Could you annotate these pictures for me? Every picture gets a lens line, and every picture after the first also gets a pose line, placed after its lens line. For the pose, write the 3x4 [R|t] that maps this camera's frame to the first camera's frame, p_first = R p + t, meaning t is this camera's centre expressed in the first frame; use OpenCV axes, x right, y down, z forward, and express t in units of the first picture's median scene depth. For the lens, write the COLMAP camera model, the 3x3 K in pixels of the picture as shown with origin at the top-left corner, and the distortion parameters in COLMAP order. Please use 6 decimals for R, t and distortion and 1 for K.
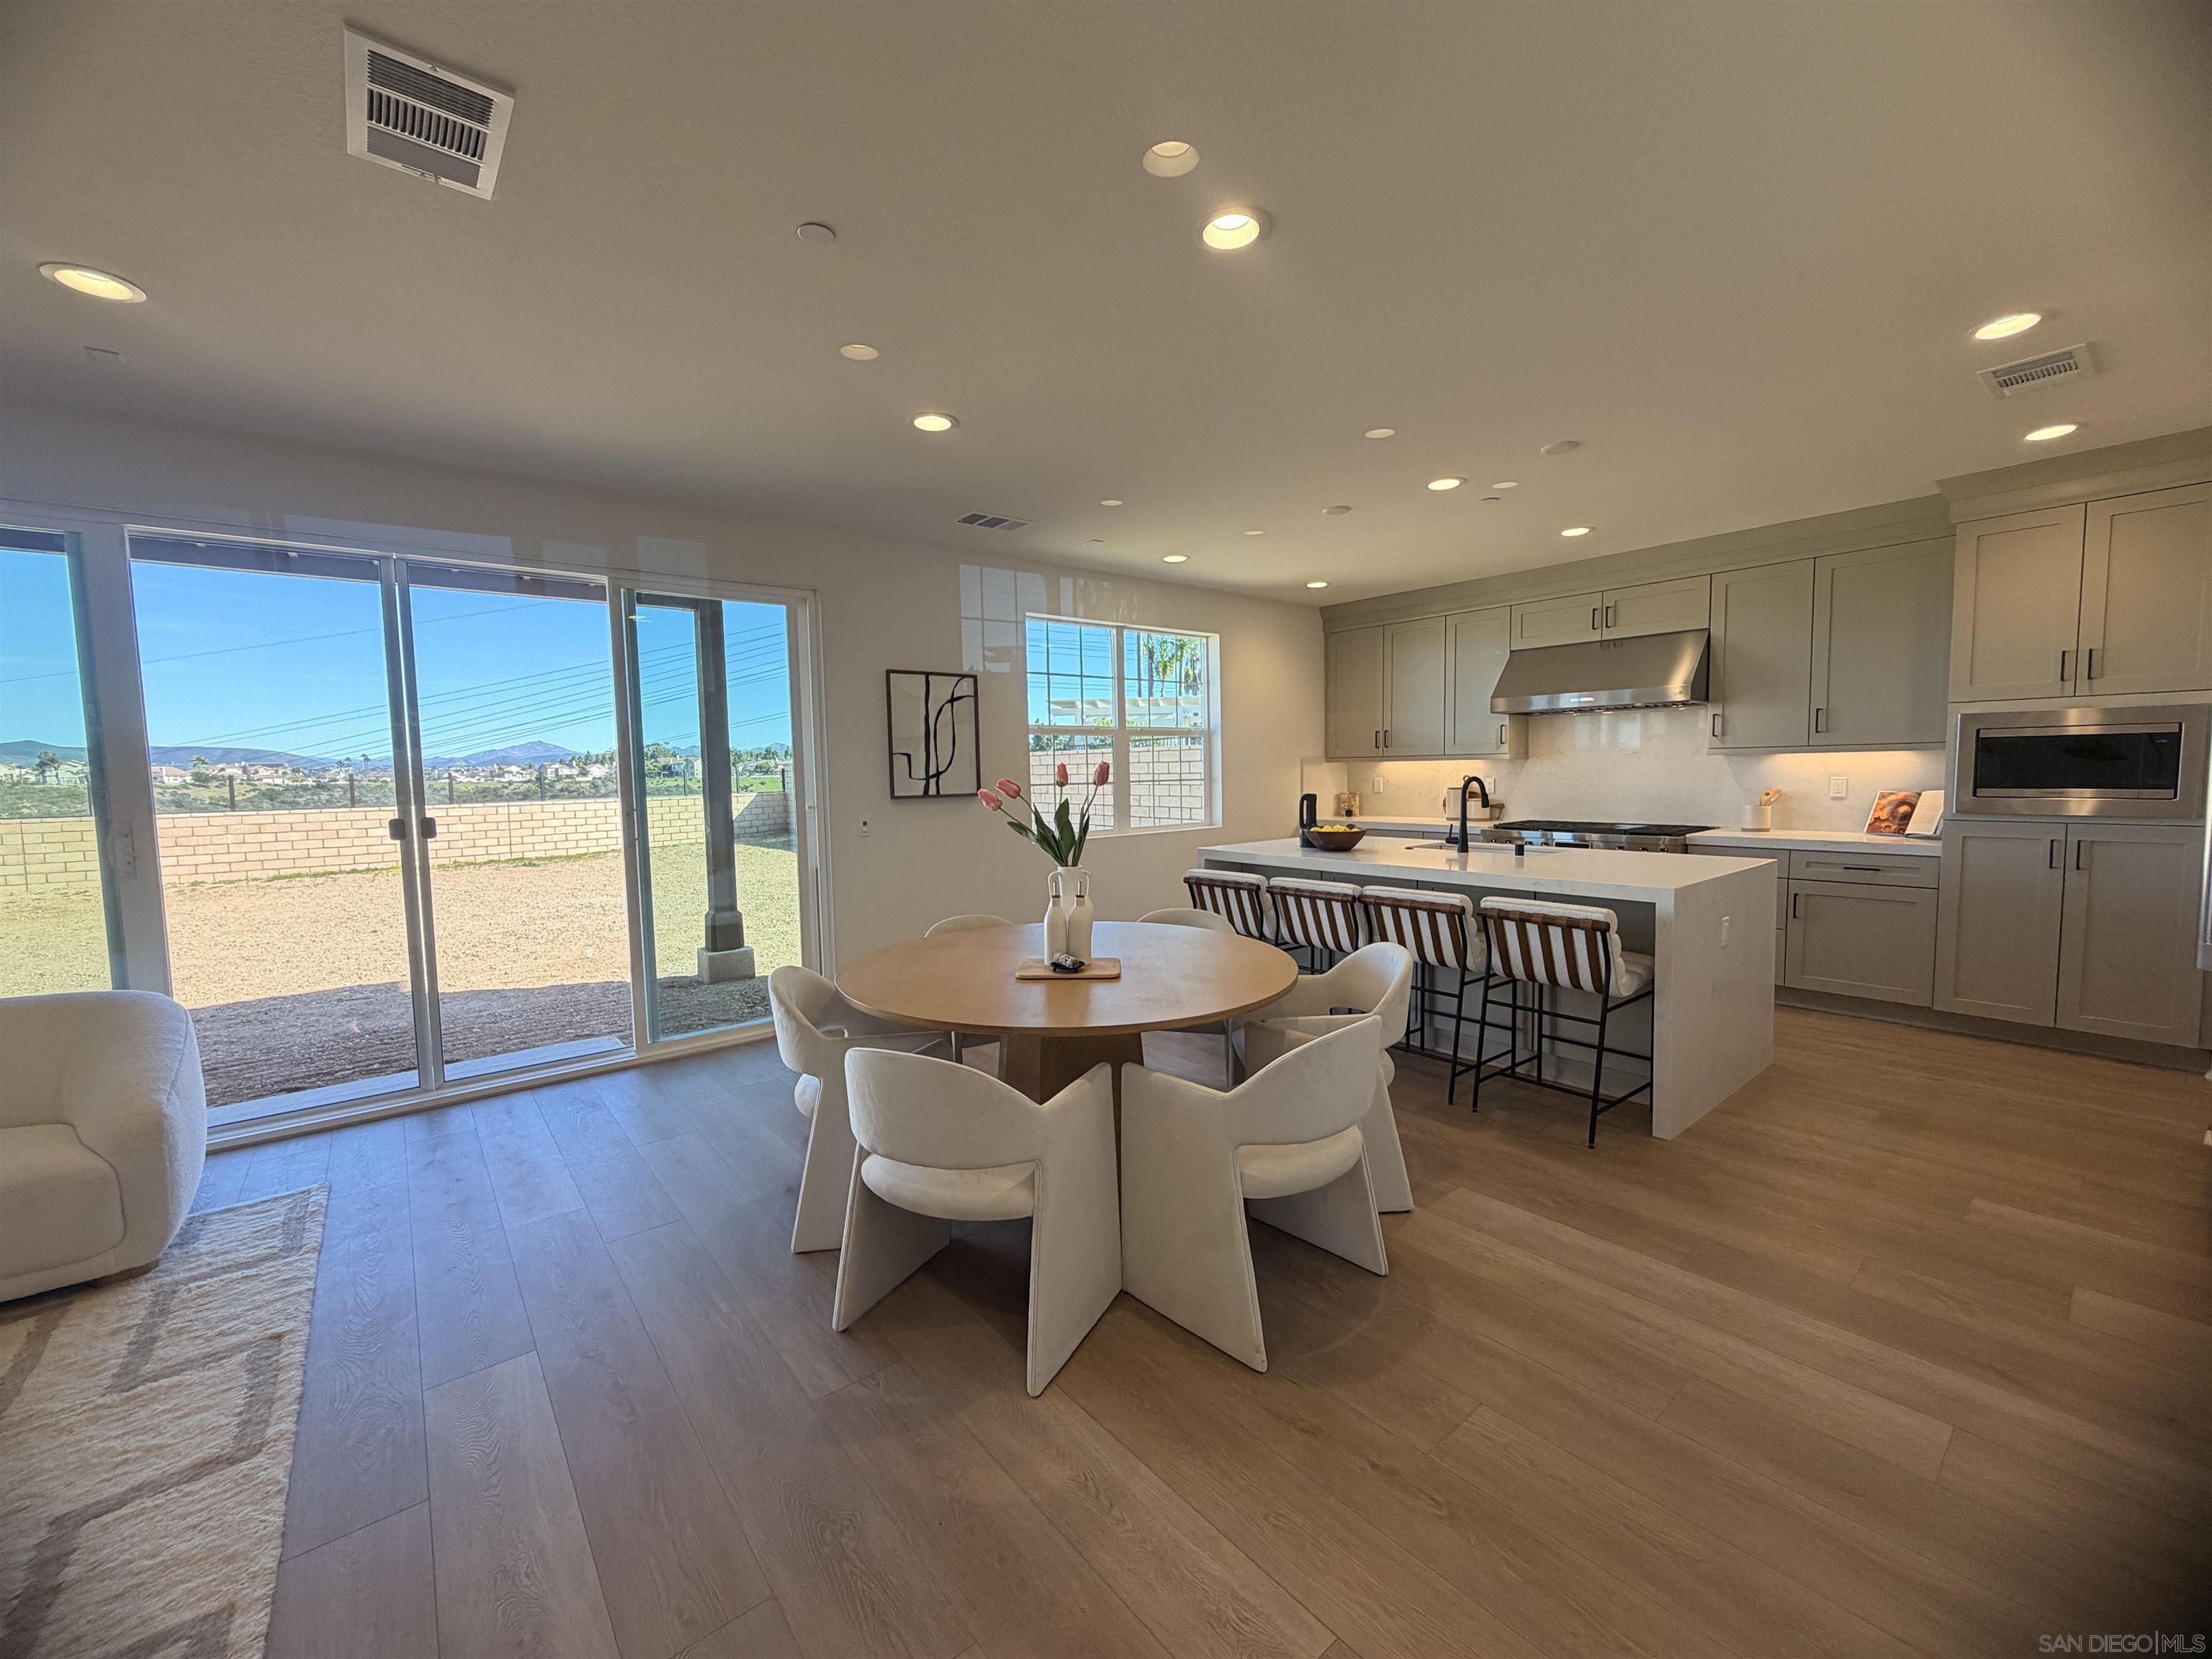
lens RADIAL K [[885.8, 0, 1101.2], [0, 885.8, 831.2], [0, 0, 1]] dist [0.000927, -0.000073]
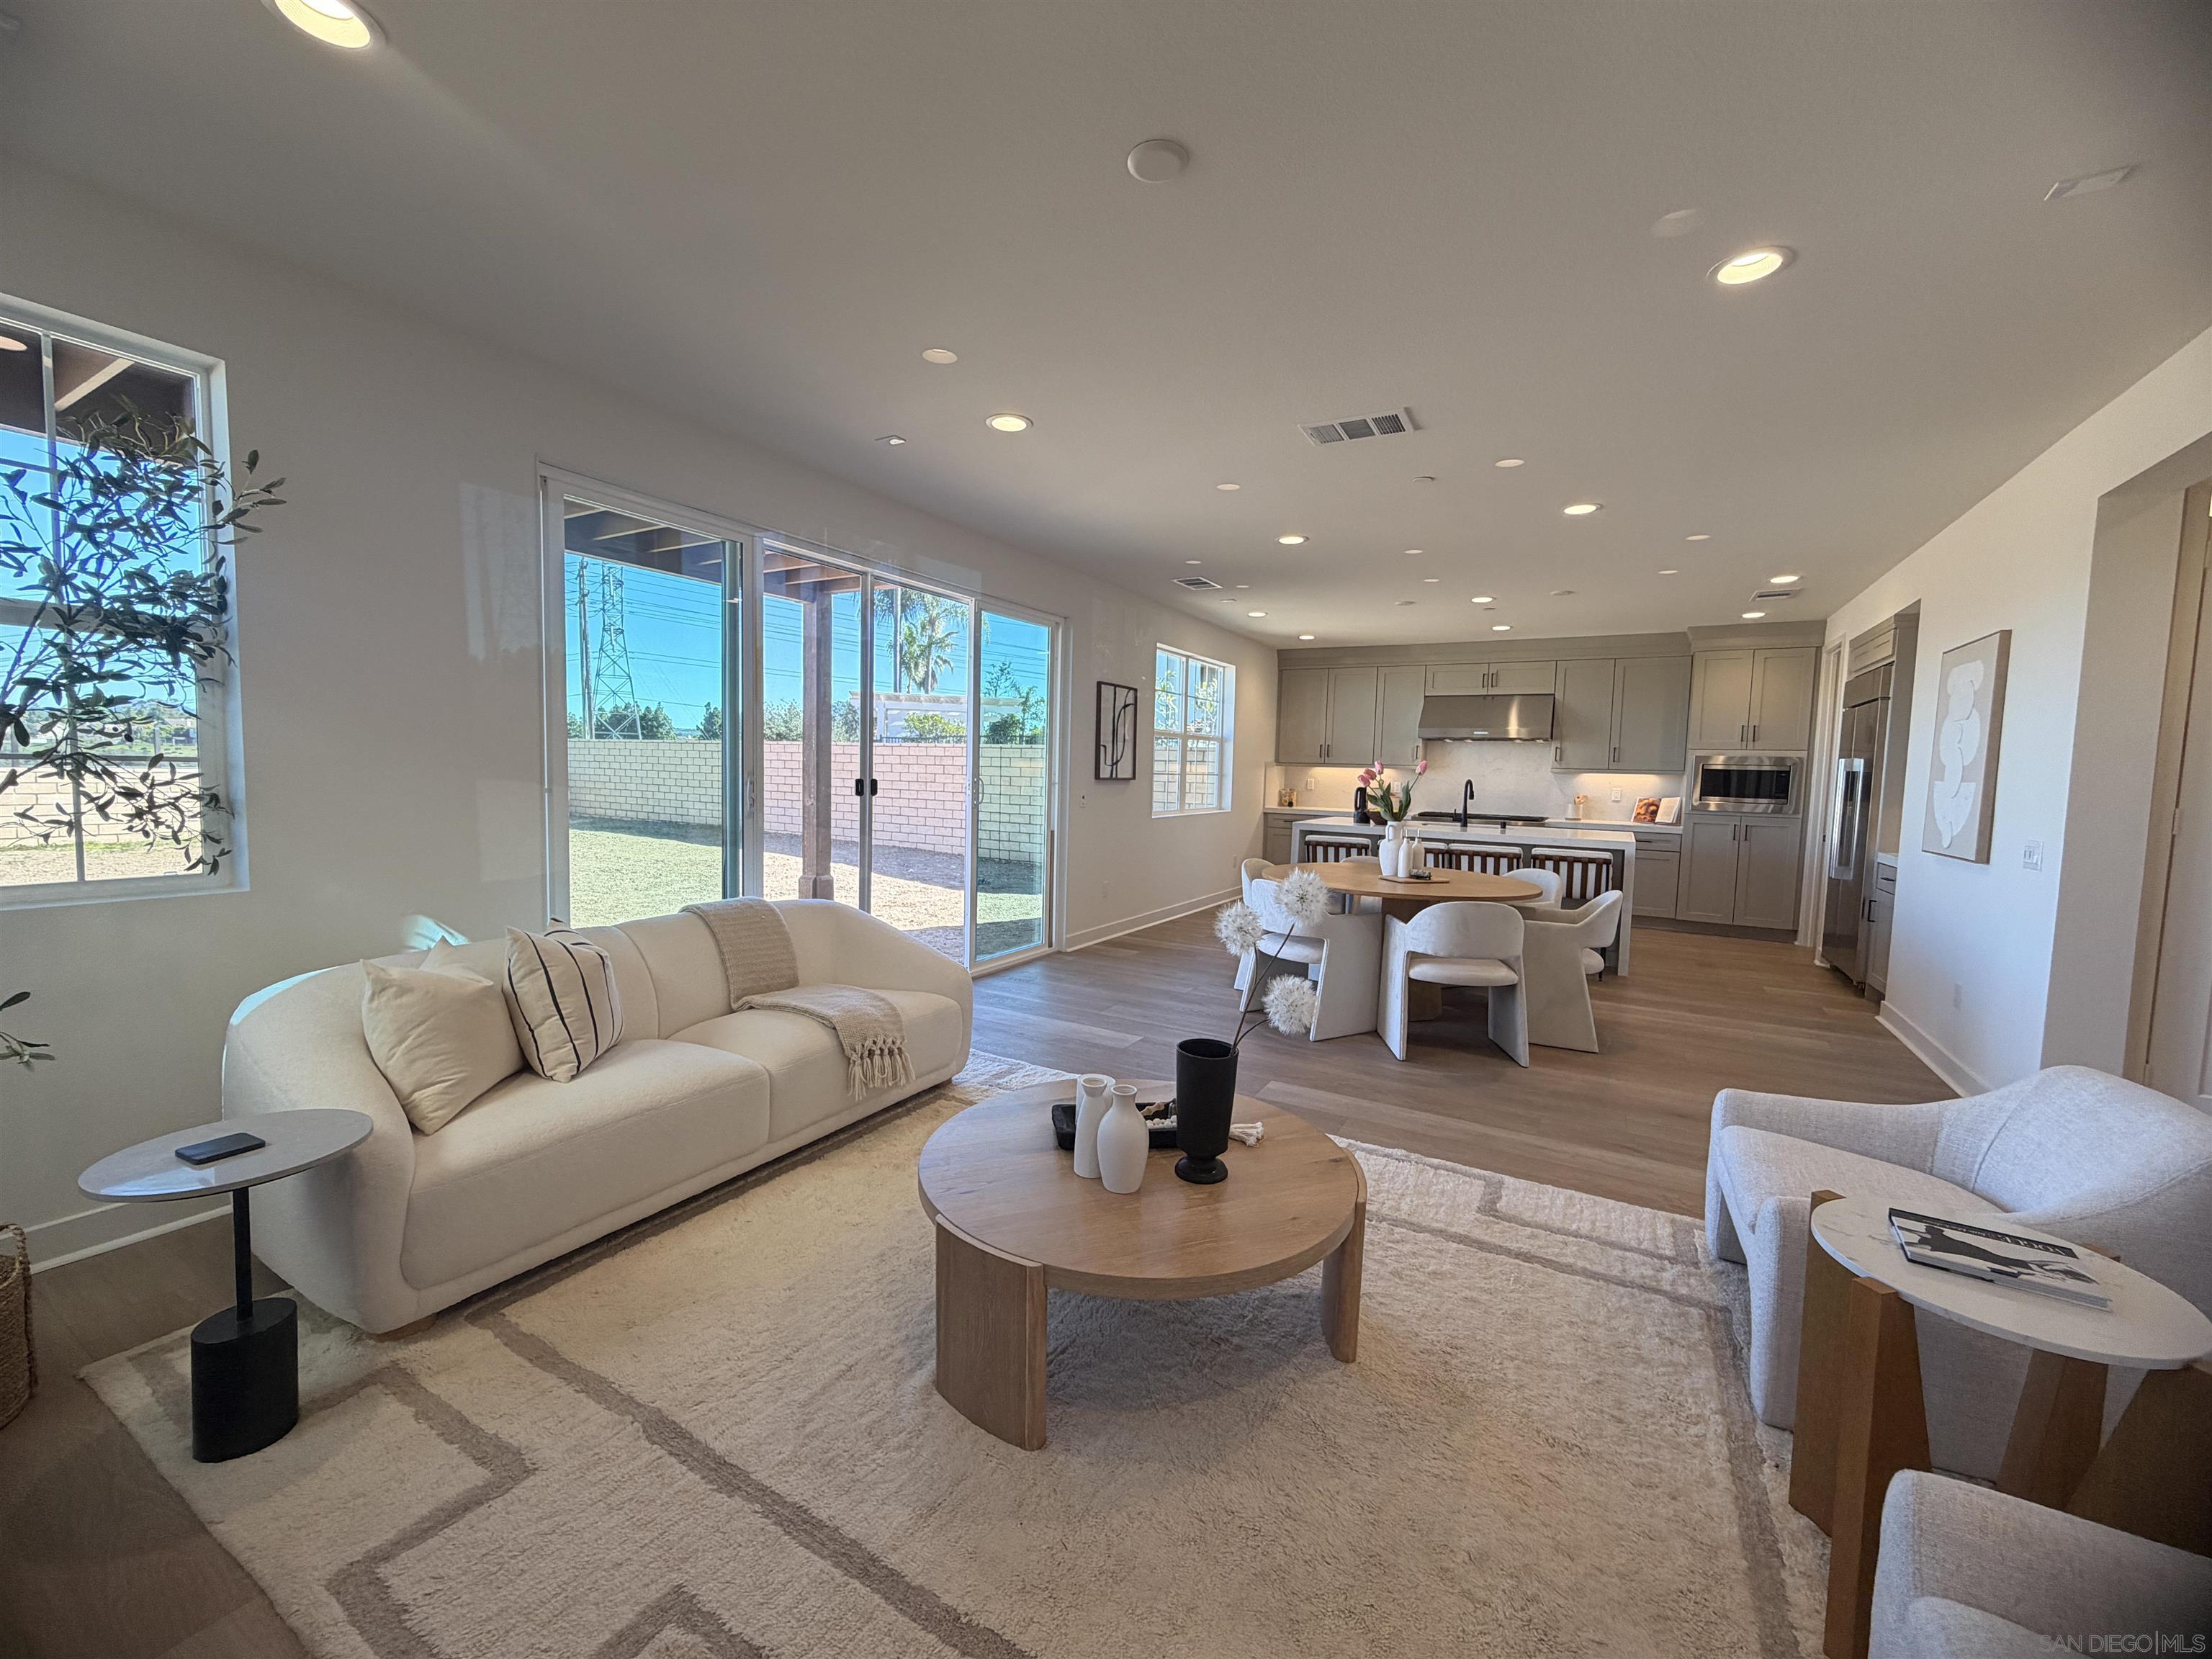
lens RADIAL K [[885.8, 0, 1096.5], [0, 885.8, 828.8], [0, 0, 1]] dist [0.000927, -0.000073]
pose [[0.934798, 0.019727, 0.354630, -0.803903], [-0.019115, 0.999804, -0.005231, 0.050340], [-0.354664, -0.001889, 0.934992, -0.263791]]
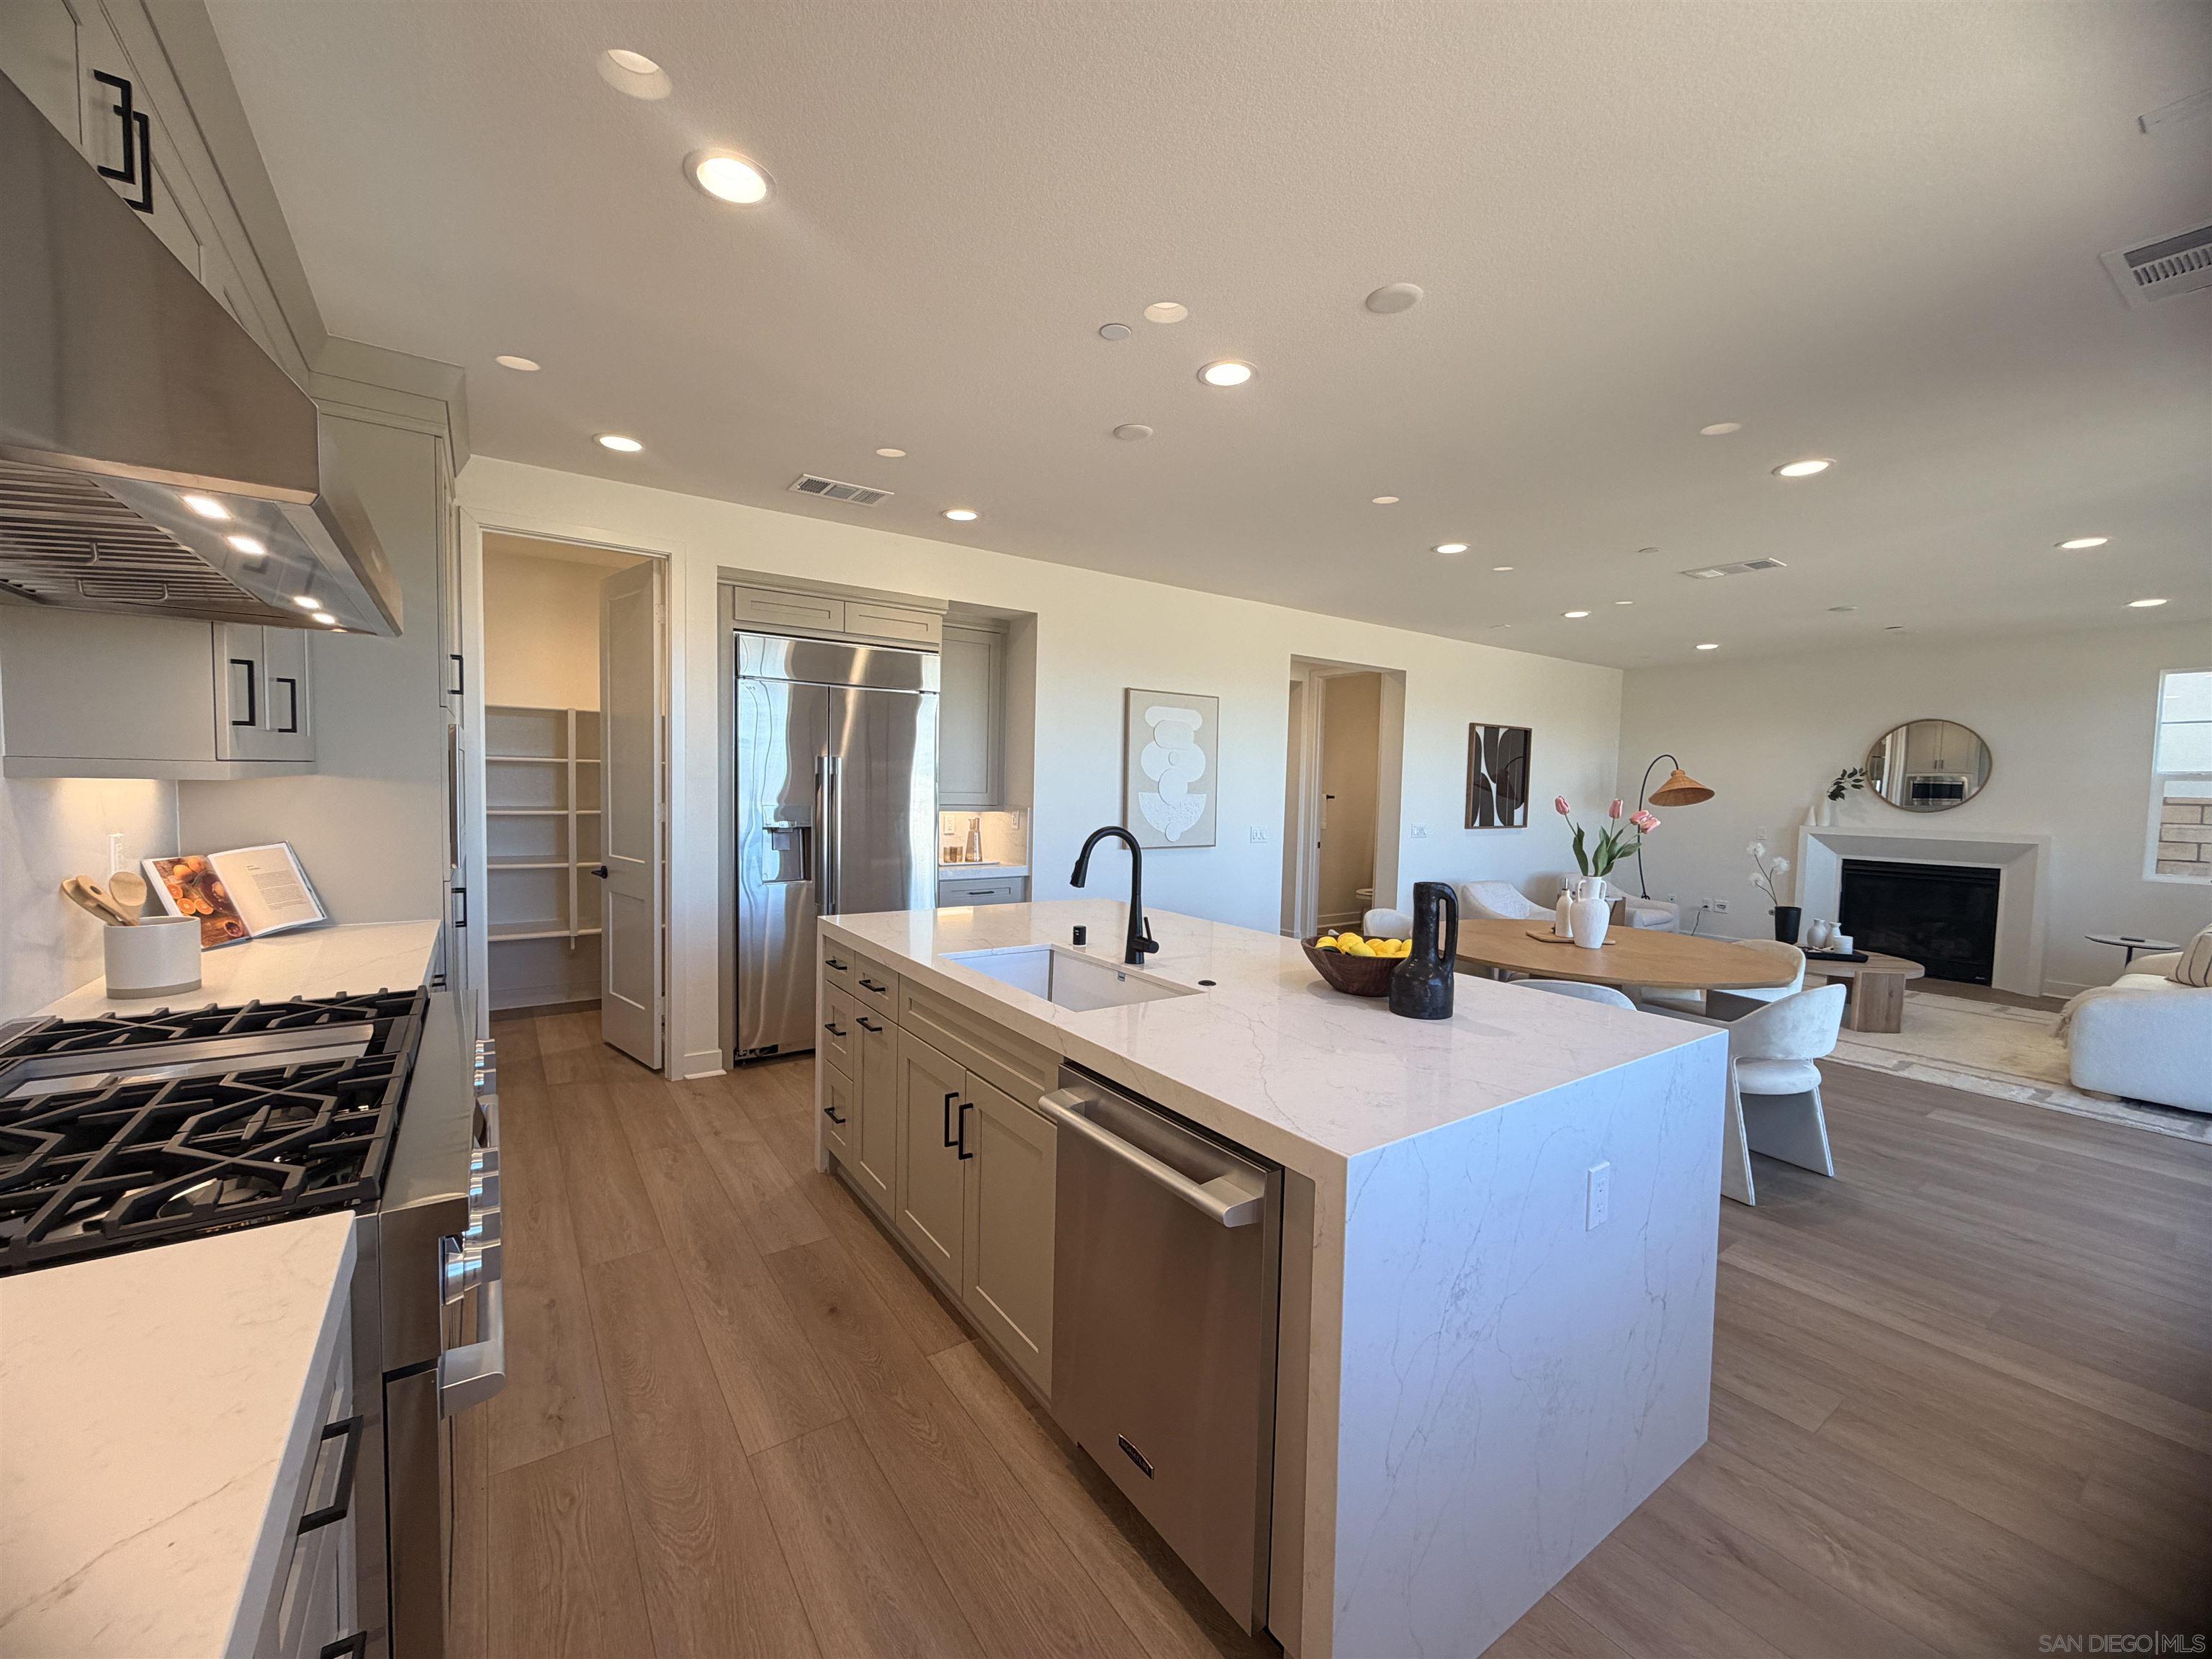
lens RADIAL K [[885.8, 0, 1097.5], [0, 885.8, 825.7], [0, 0, 1]] dist [0.000927, -0.000073]
pose [[-0.996956, -0.010339, 0.077278, 0.410600], [-0.001337, 0.993290, 0.115647, -0.127231], [-0.077955, 0.115191, -0.990280, 1.617490]]
